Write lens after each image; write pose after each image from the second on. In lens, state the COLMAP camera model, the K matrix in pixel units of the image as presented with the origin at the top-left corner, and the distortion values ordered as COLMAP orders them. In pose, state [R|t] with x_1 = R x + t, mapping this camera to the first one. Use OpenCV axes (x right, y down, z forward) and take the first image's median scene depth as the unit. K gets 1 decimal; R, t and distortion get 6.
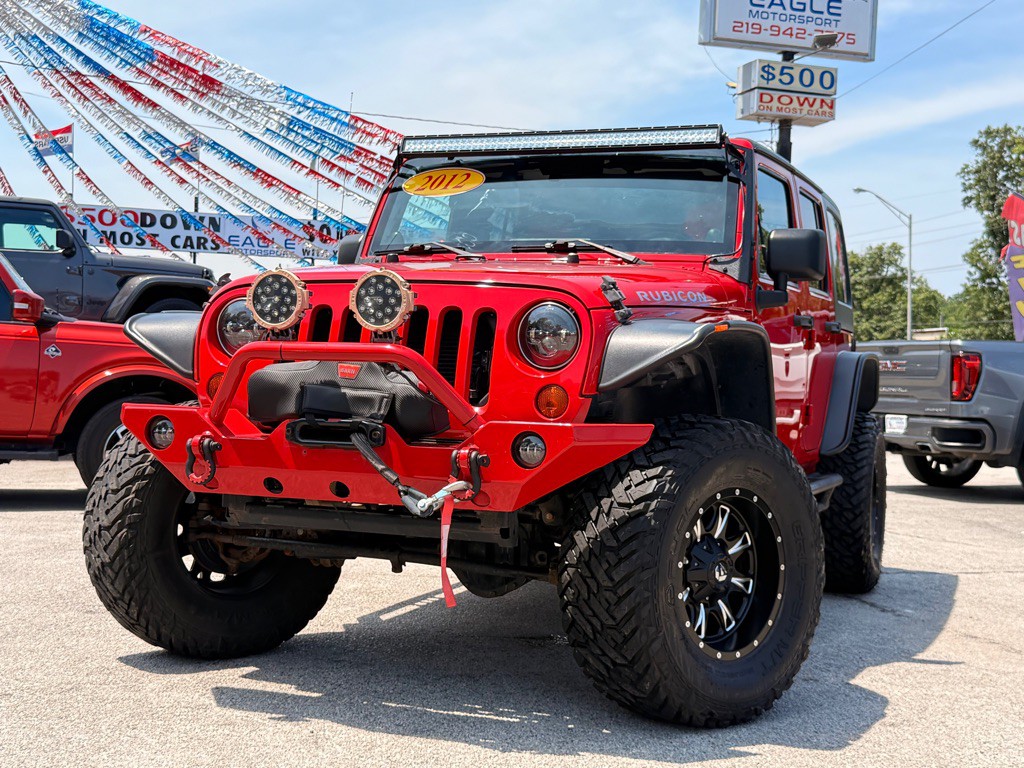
lens RADIAL K [[1430.6, 0, 512.0], [0, 1430.6, 384.0], [0, 0, 1]] dist [0.181206, -0.340176]
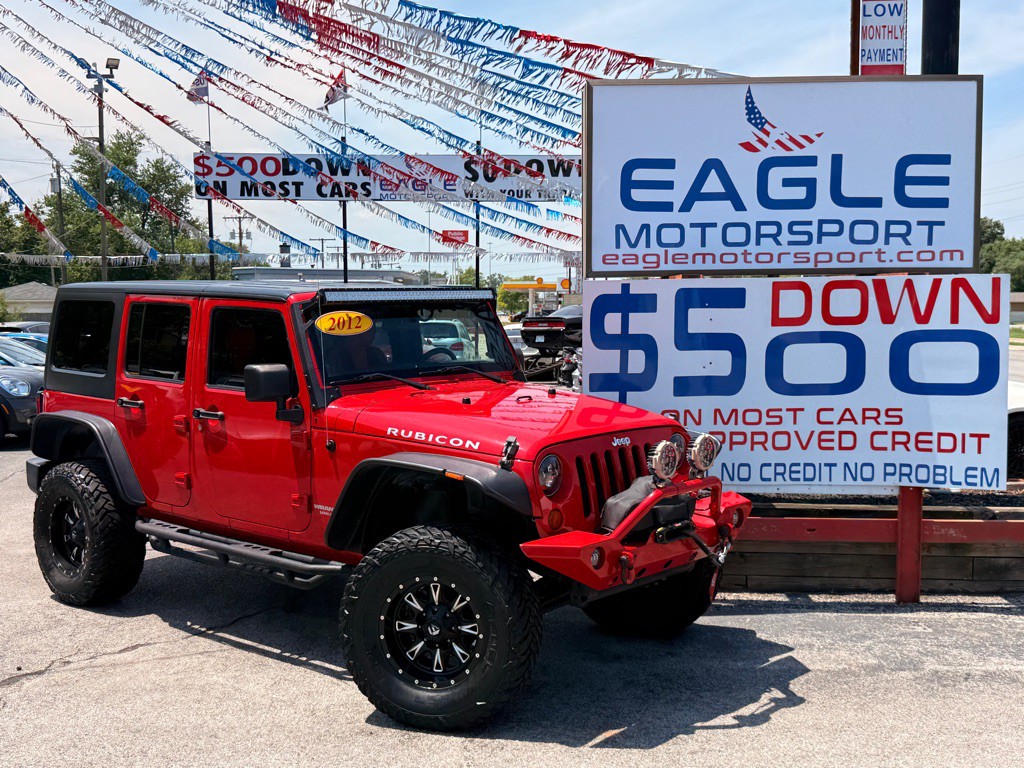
lens RADIAL K [[1156.5, 0, 506.6], [0, 1156.5, 378.0], [0, 0, 1]] dist [0.209693, -0.543177]
pose [[0.947215, -0.005307, -0.320557, 0.819699], [0.023221, 0.998372, 0.052089, -0.144342], [0.319758, -0.056783, 0.945796, 2.831221]]
